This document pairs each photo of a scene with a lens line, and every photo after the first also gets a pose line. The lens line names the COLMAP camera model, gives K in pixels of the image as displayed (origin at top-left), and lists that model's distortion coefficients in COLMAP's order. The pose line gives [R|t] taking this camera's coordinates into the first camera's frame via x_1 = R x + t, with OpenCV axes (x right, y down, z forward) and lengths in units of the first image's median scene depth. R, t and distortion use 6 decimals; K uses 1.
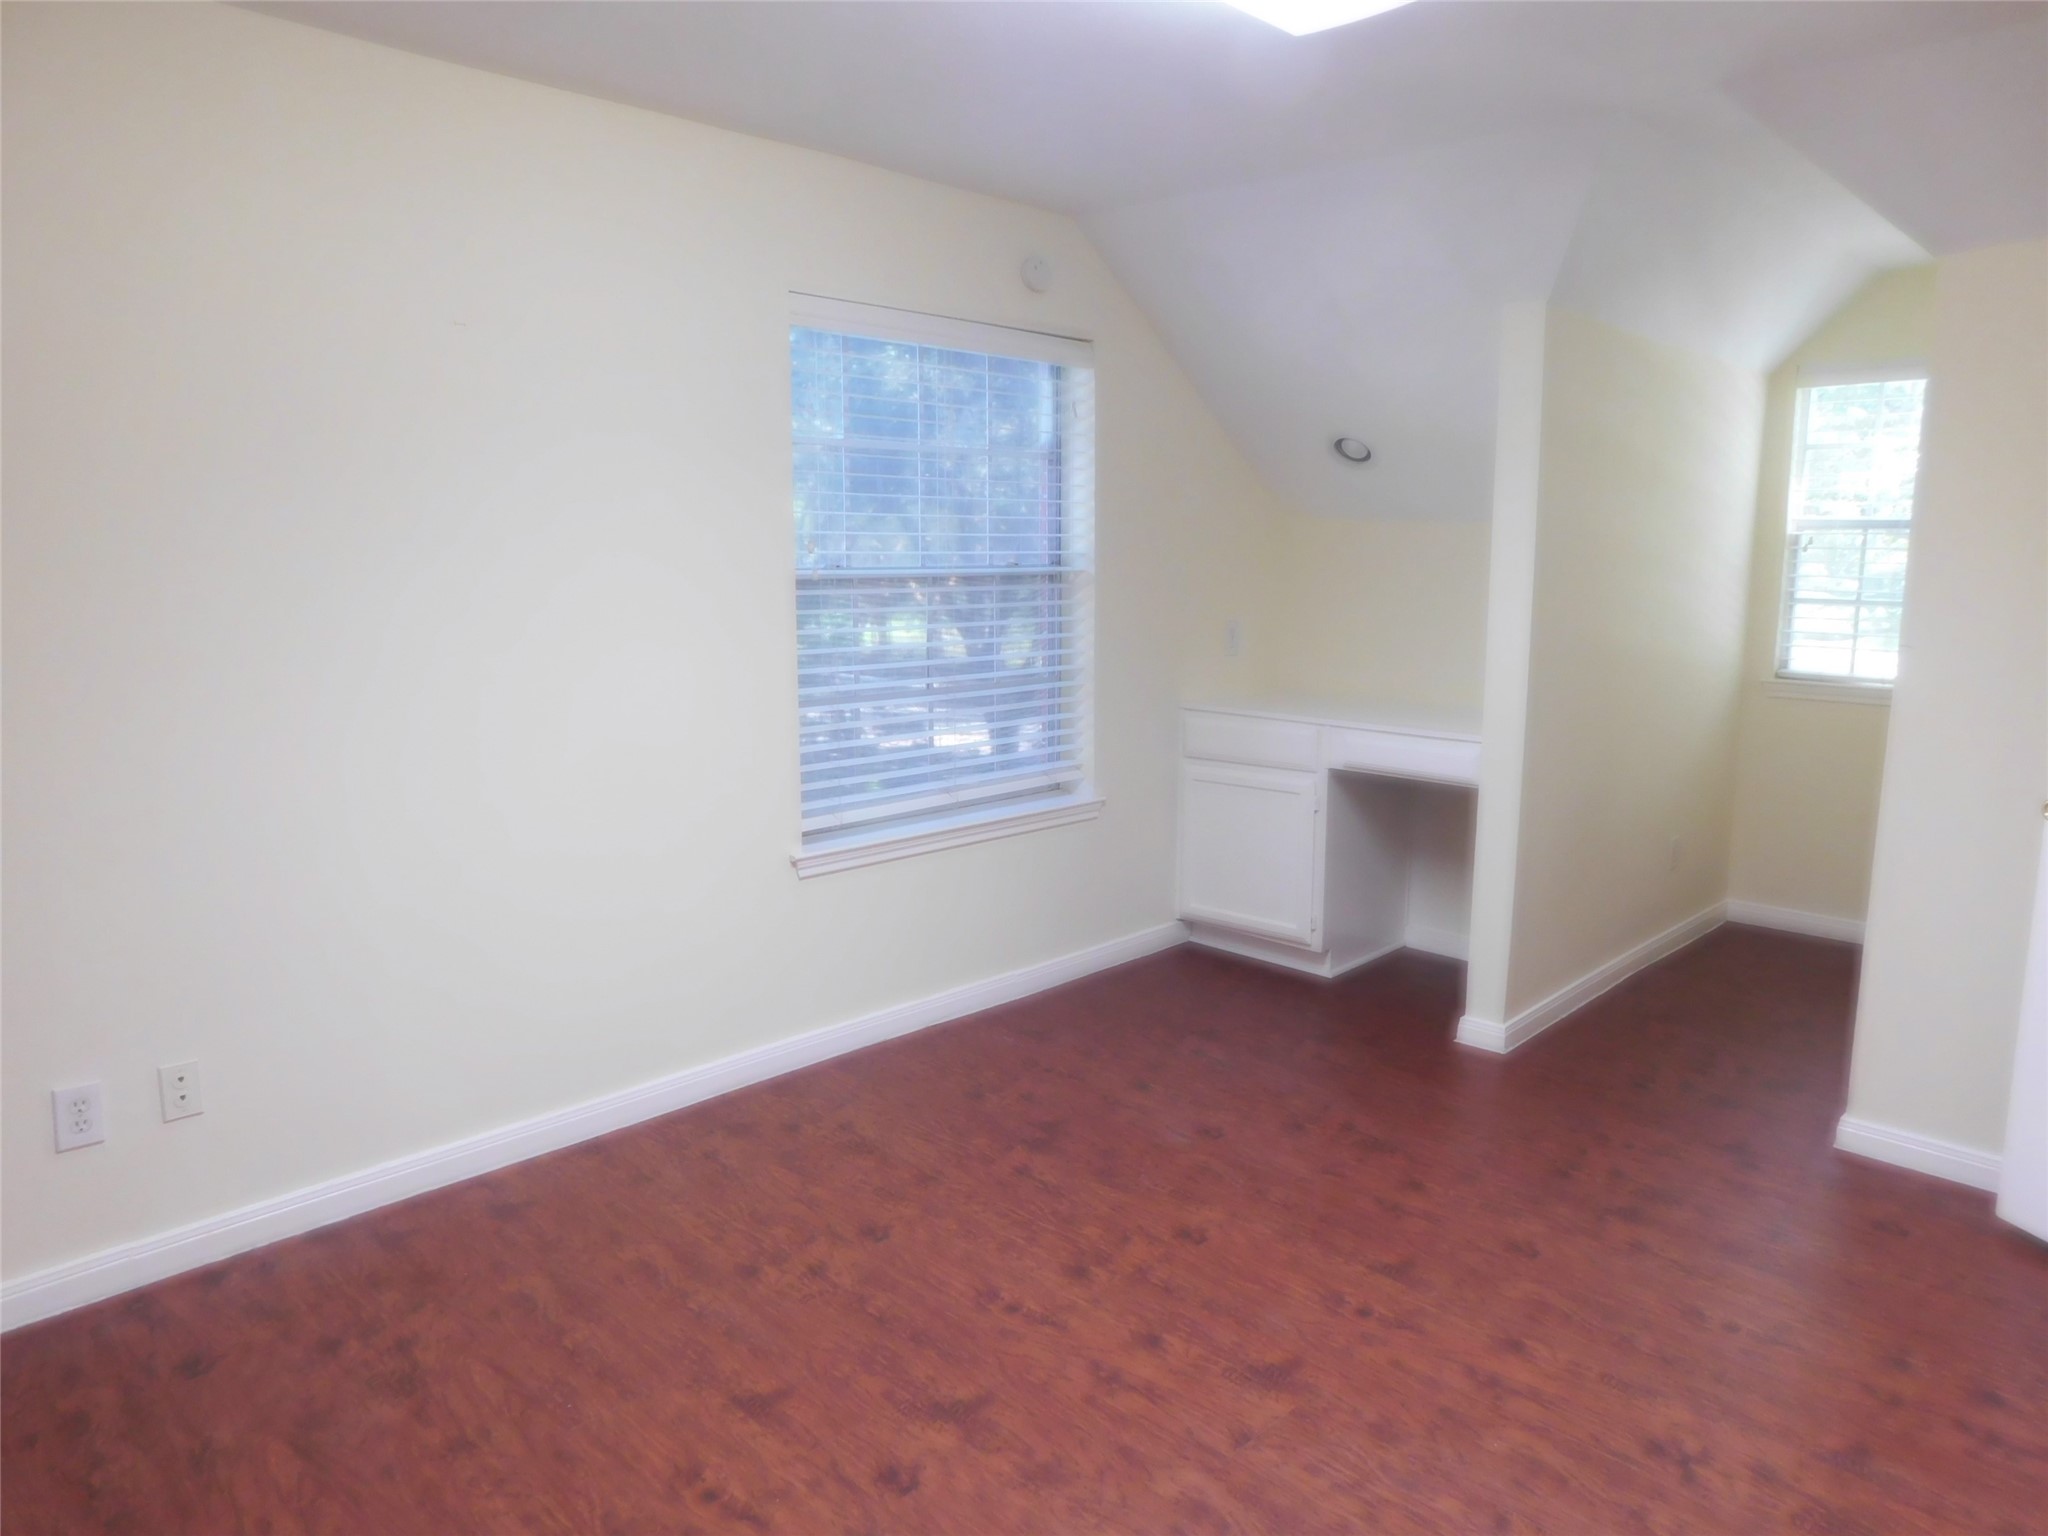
lens RADIAL K [[1401.6, 0, 1024.0], [0, 1401.6, 768.0], [0, 0, 1]] dist [-0.040206, 0.002491]
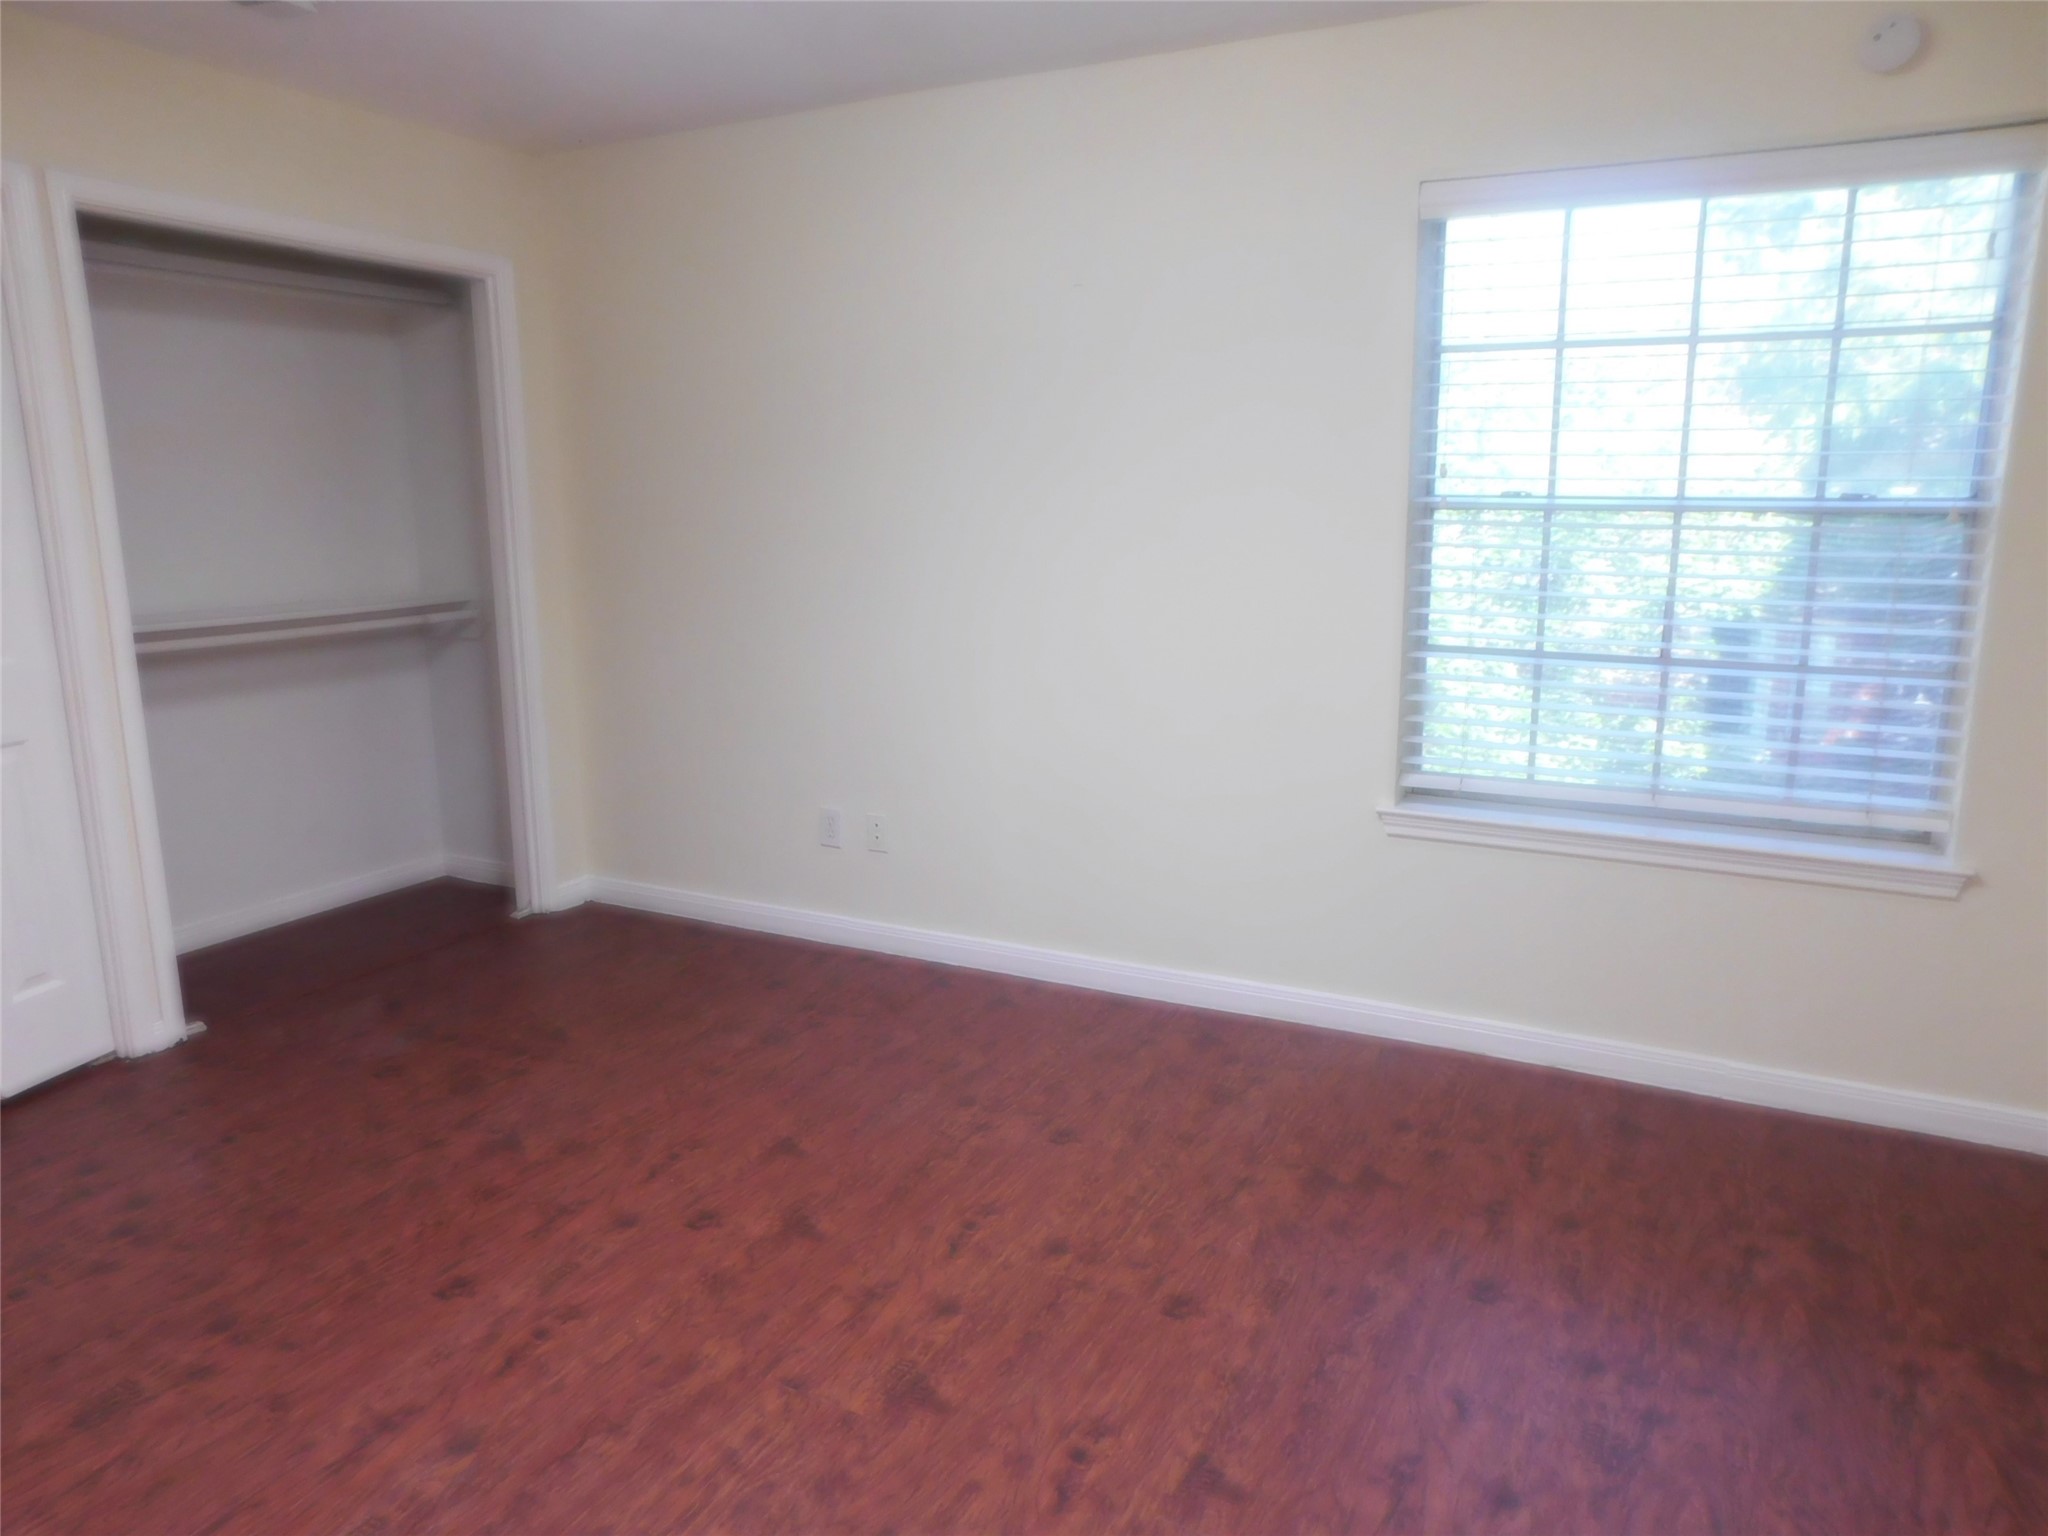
lens RADIAL K [[1401.6, 0, 1024.0], [0, 1401.6, 768.0], [0, 0, 1]] dist [-0.040206, 0.002491]
pose [[0.276817, 0.187004, -0.942551, 0.844957], [-0.147989, 0.977475, 0.150470, -0.088611], [0.949458, 0.097835, 0.298256, 0.666781]]
